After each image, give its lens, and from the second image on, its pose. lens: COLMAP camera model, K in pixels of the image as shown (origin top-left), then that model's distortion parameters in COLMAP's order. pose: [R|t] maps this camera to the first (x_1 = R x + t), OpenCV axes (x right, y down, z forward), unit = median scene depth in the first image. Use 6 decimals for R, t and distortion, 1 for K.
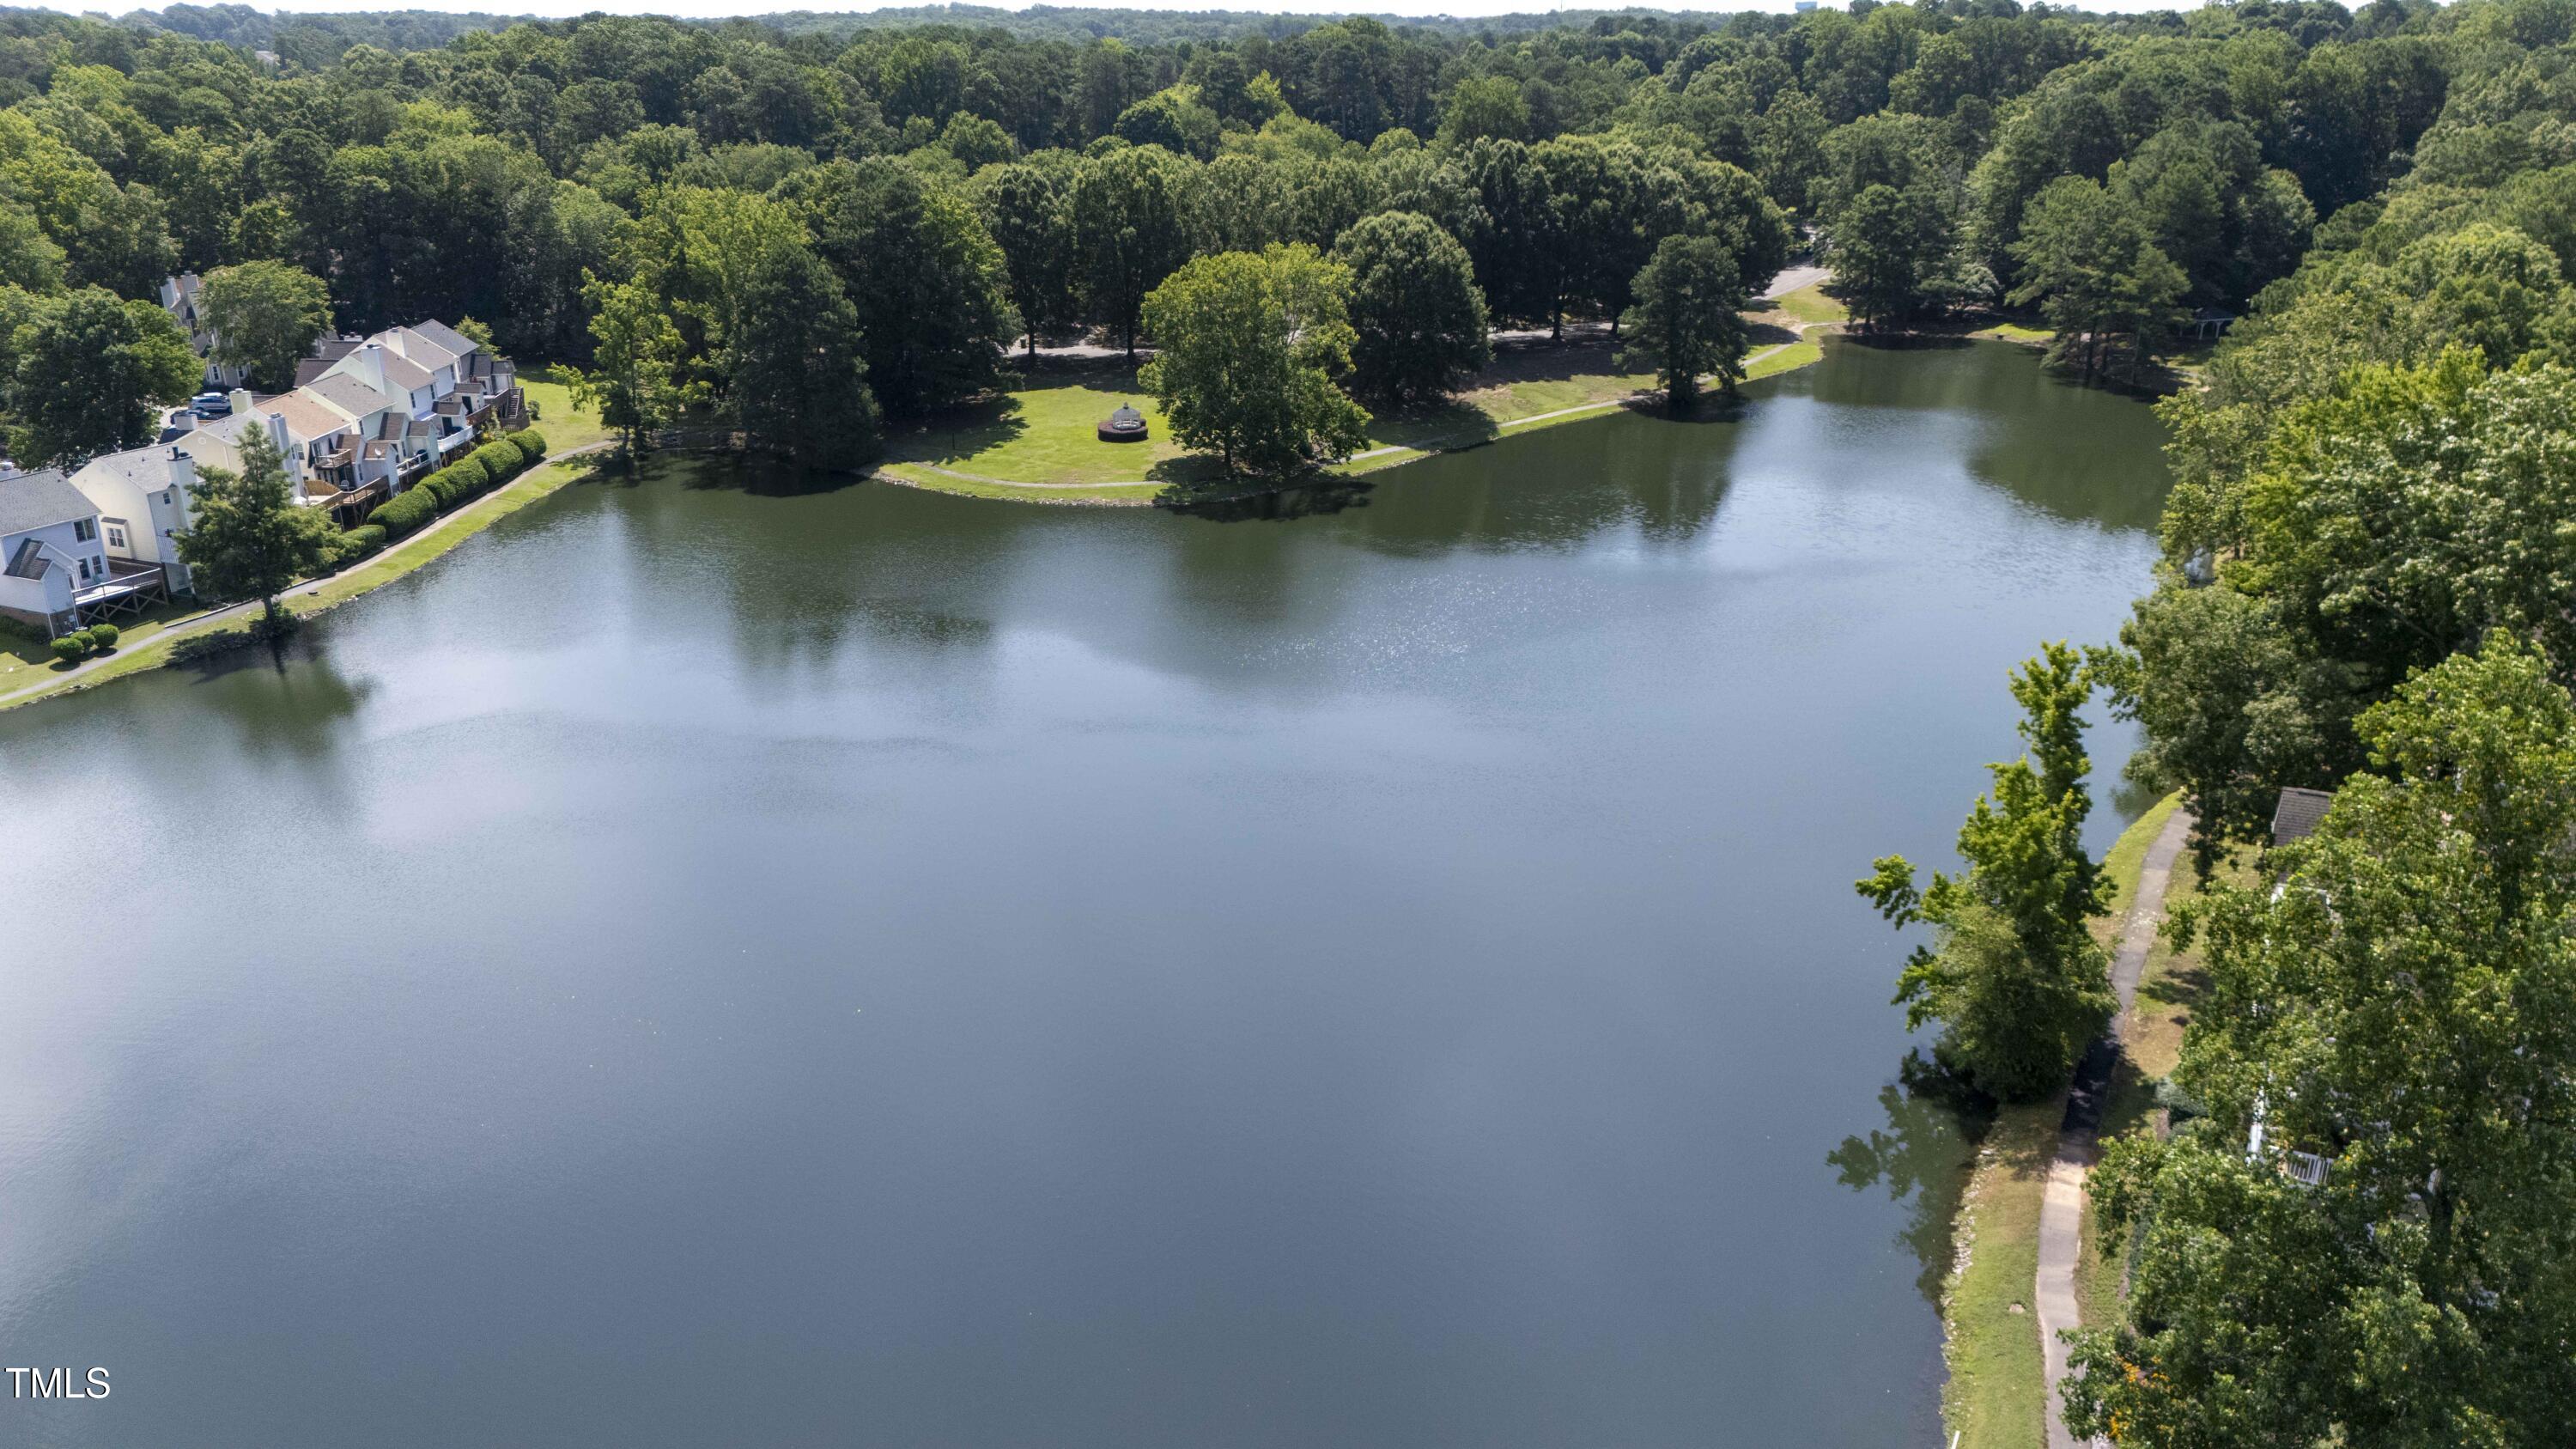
lens RADIAL K [[1834.9, 0, 1296.9], [0, 1834.9, 722.3], [0, 0, 1]] dist [0.015087, -0.031646]
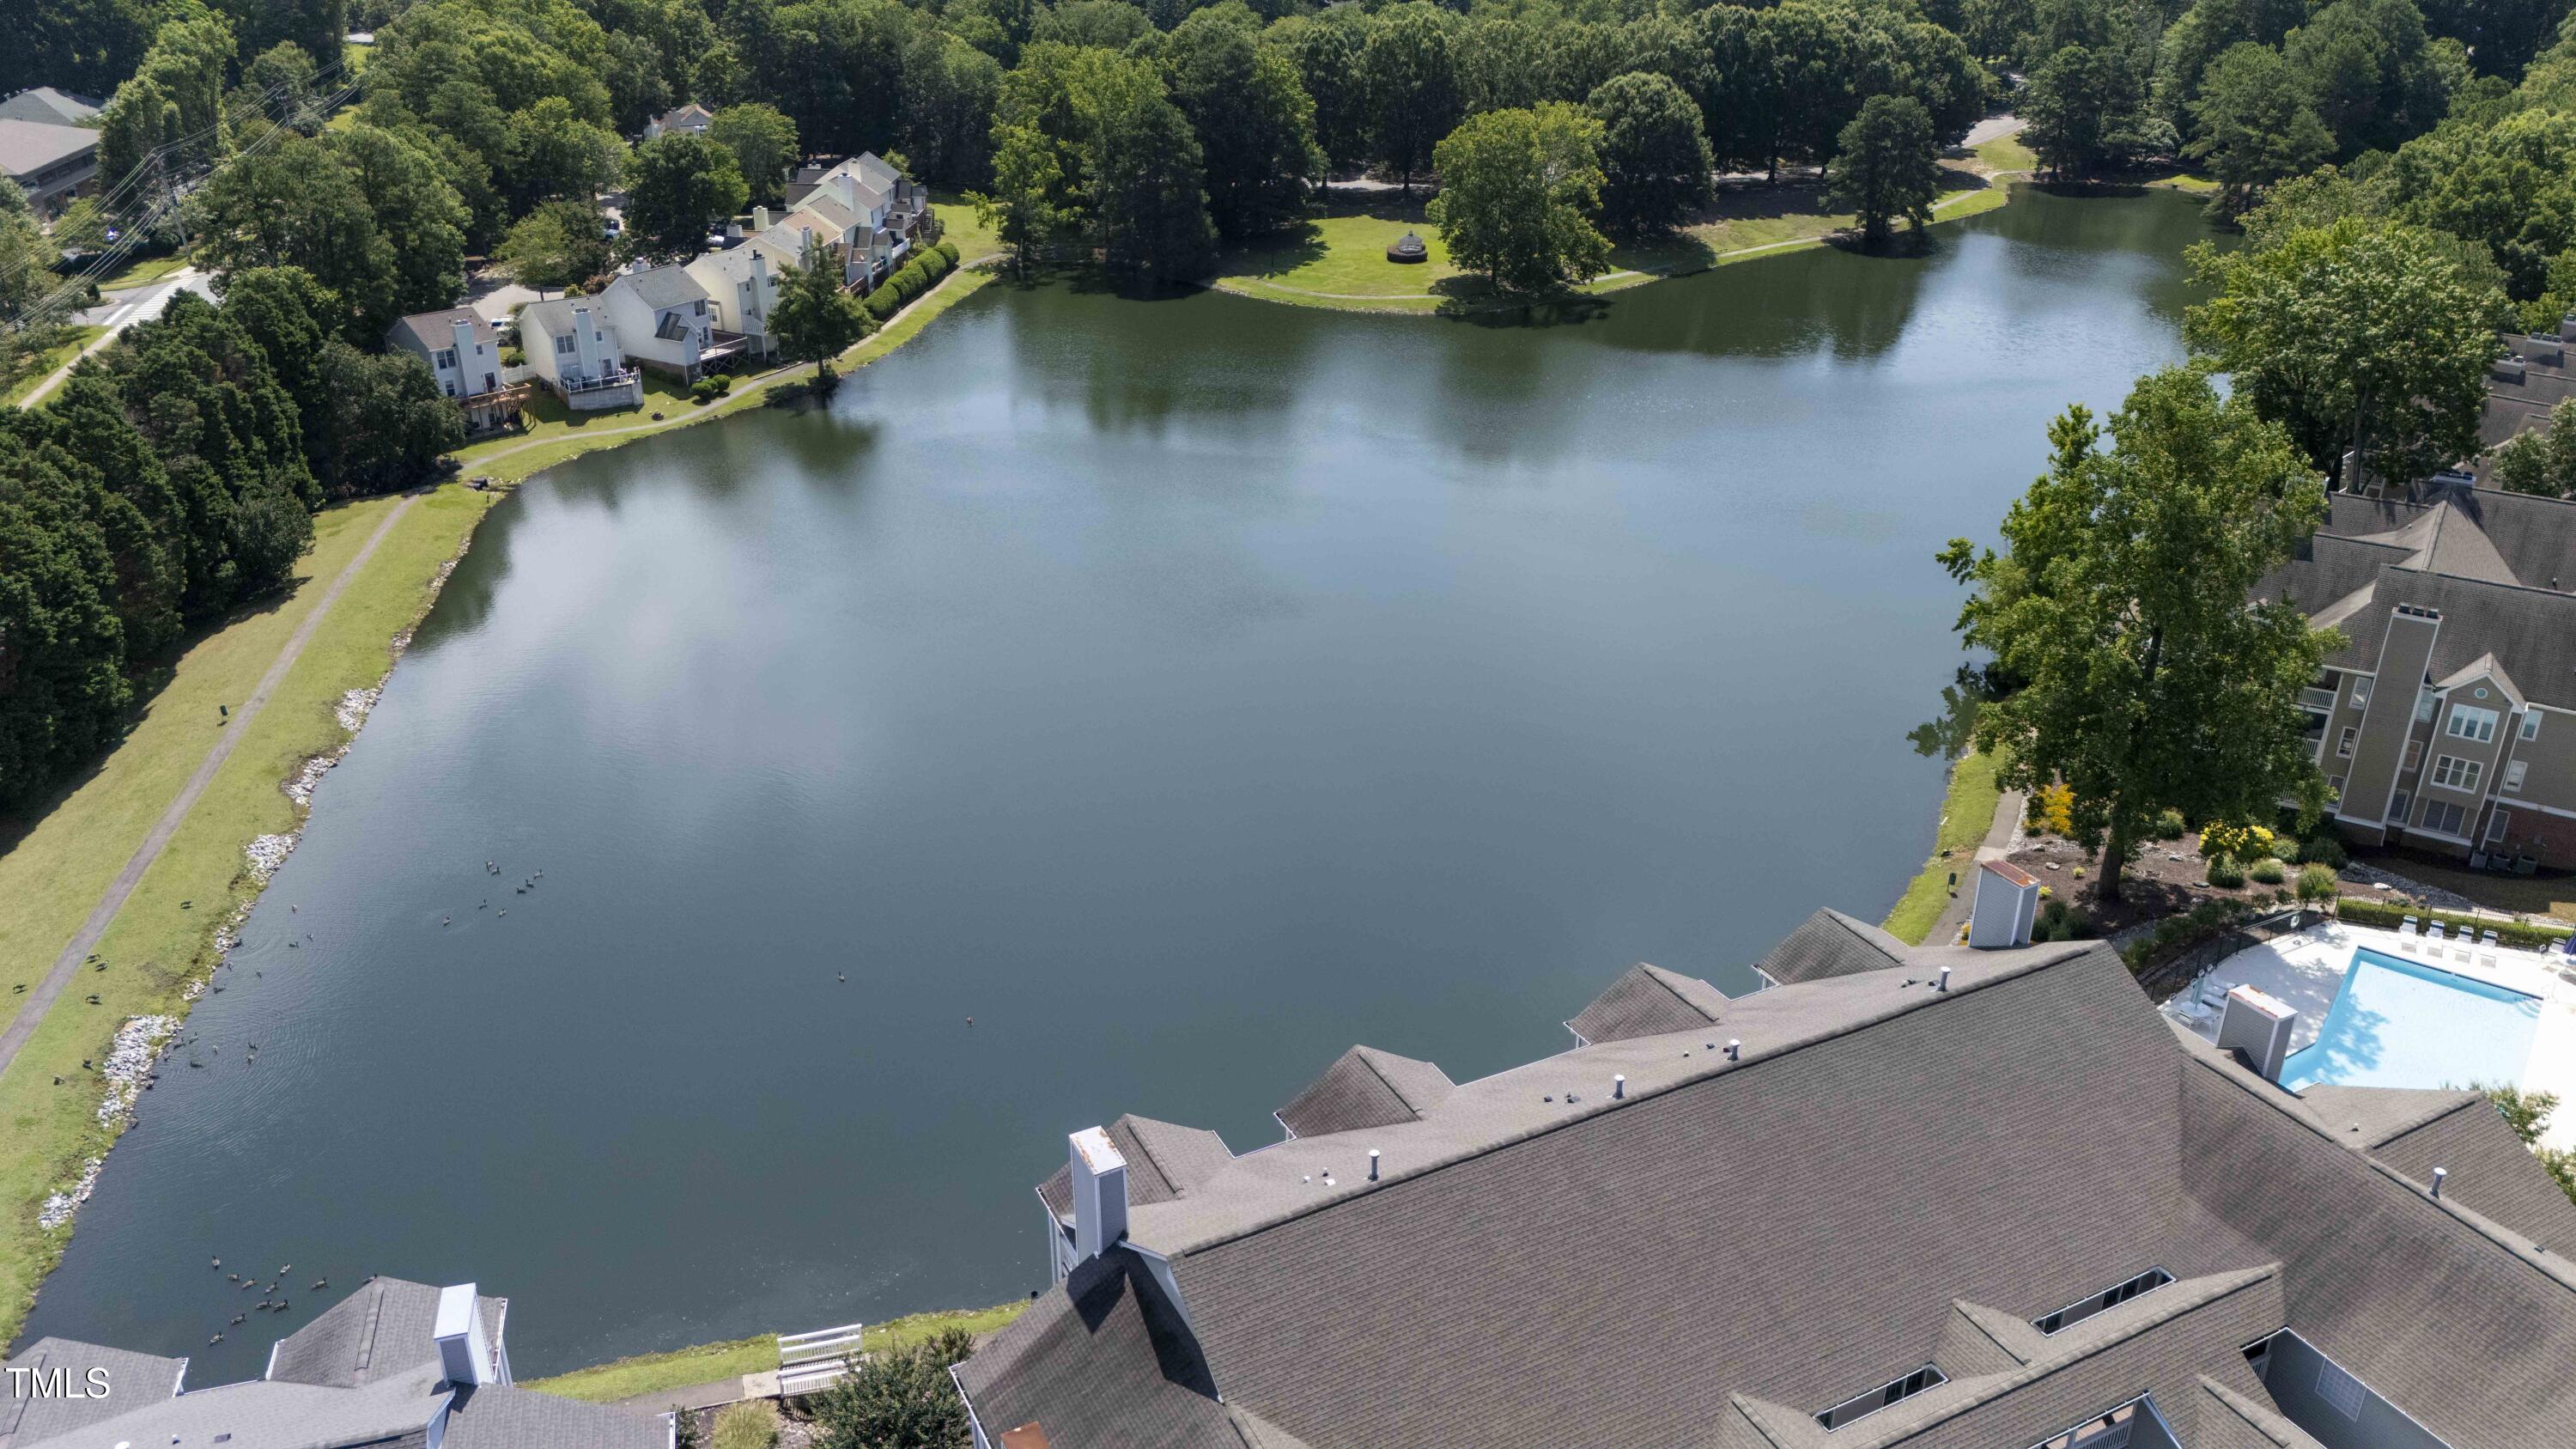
lens RADIAL K [[1834.9, 0, 1283.2], [0, 1834.9, 739.4], [0, 0, 1]] dist [0.015087, -0.031646]
pose [[0.993492, 0.049882, -0.102400, -0.034630], [-0.039436, 0.994042, 0.101616, 0.043443], [0.106859, -0.096916, 0.989540, -0.261961]]
